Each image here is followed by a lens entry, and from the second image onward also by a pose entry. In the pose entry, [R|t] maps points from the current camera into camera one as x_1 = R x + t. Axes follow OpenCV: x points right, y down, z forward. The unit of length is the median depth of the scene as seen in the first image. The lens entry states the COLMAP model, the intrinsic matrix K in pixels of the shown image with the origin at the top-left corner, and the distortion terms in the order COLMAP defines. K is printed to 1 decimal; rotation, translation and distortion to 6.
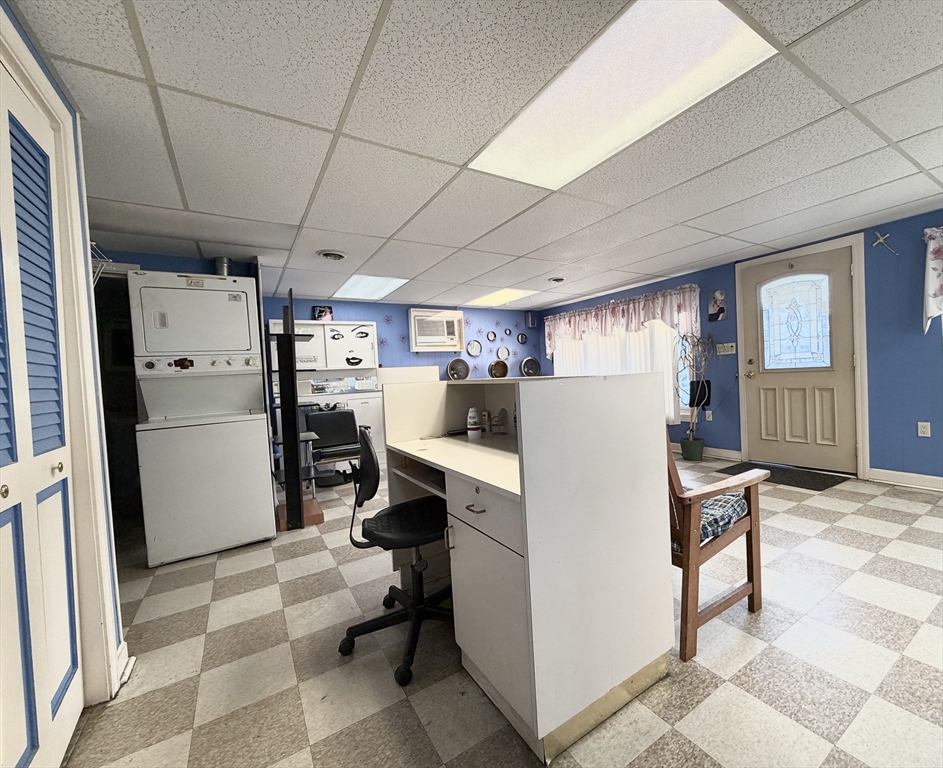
lens RADIAL K [[407.7, 0, 510.0], [0, 407.7, 384.5], [0, 0, 1]] dist [0.000698, 0.000737]
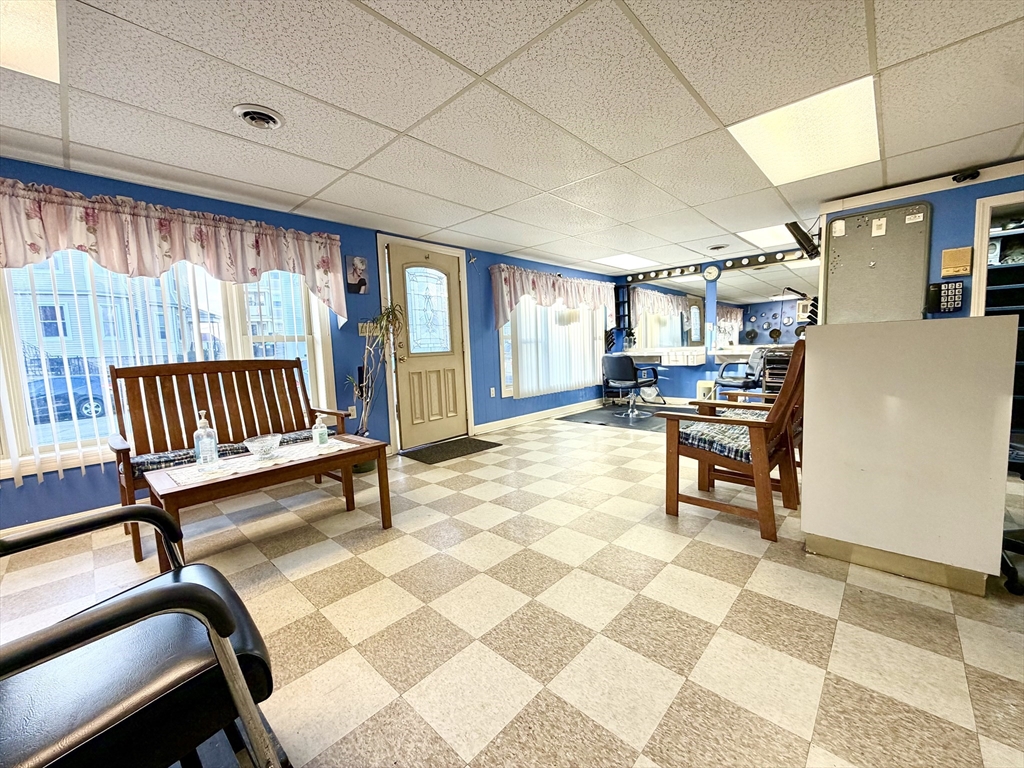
lens RADIAL K [[408.6, 0, 510.8], [0, 408.6, 383.9], [0, 0, 1]] dist [0.002669, -0.000694]
pose [[-0.227502, -0.027881, 0.973378, -0.363257], [0.075918, 0.996040, 0.046274, 0.008336], [-0.970814, 0.084425, -0.224484, 0.908530]]
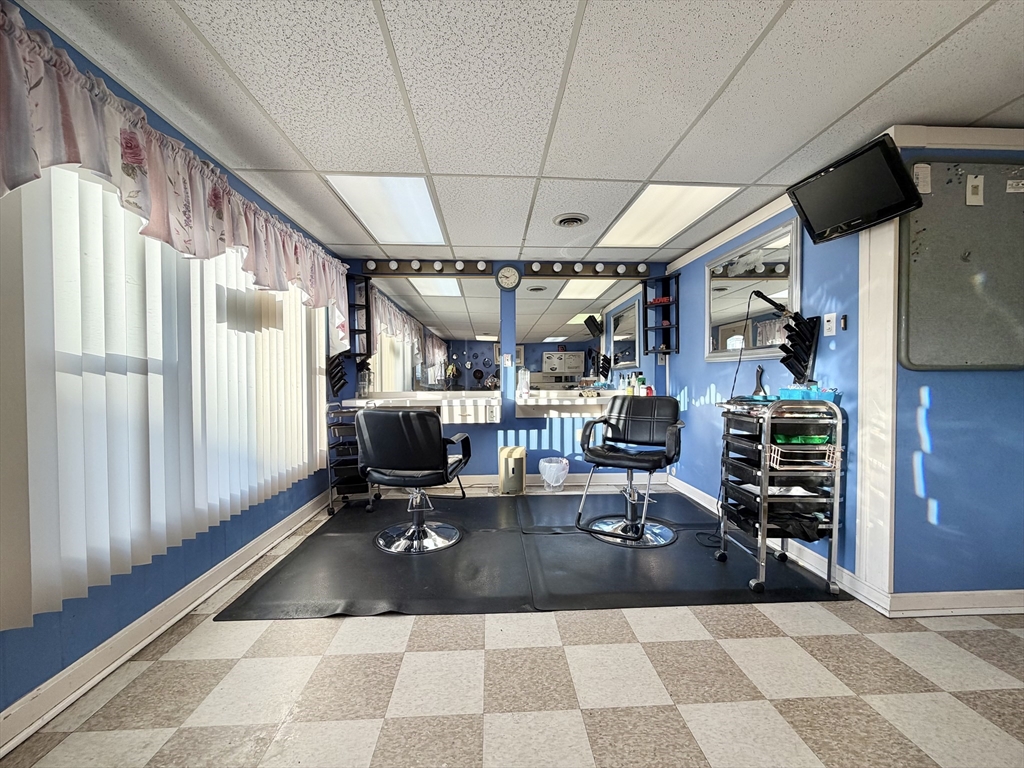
lens RADIAL K [[408.6, 0, 509.6], [0, 408.6, 384.6], [0, 0, 1]] dist [0.002669, -0.000694]
pose [[-0.858597, 0.049762, 0.510231, 0.363442], [0.064220, 0.997878, 0.010747, -0.025629], [-0.508613, 0.041994, -0.859971, 0.690322]]
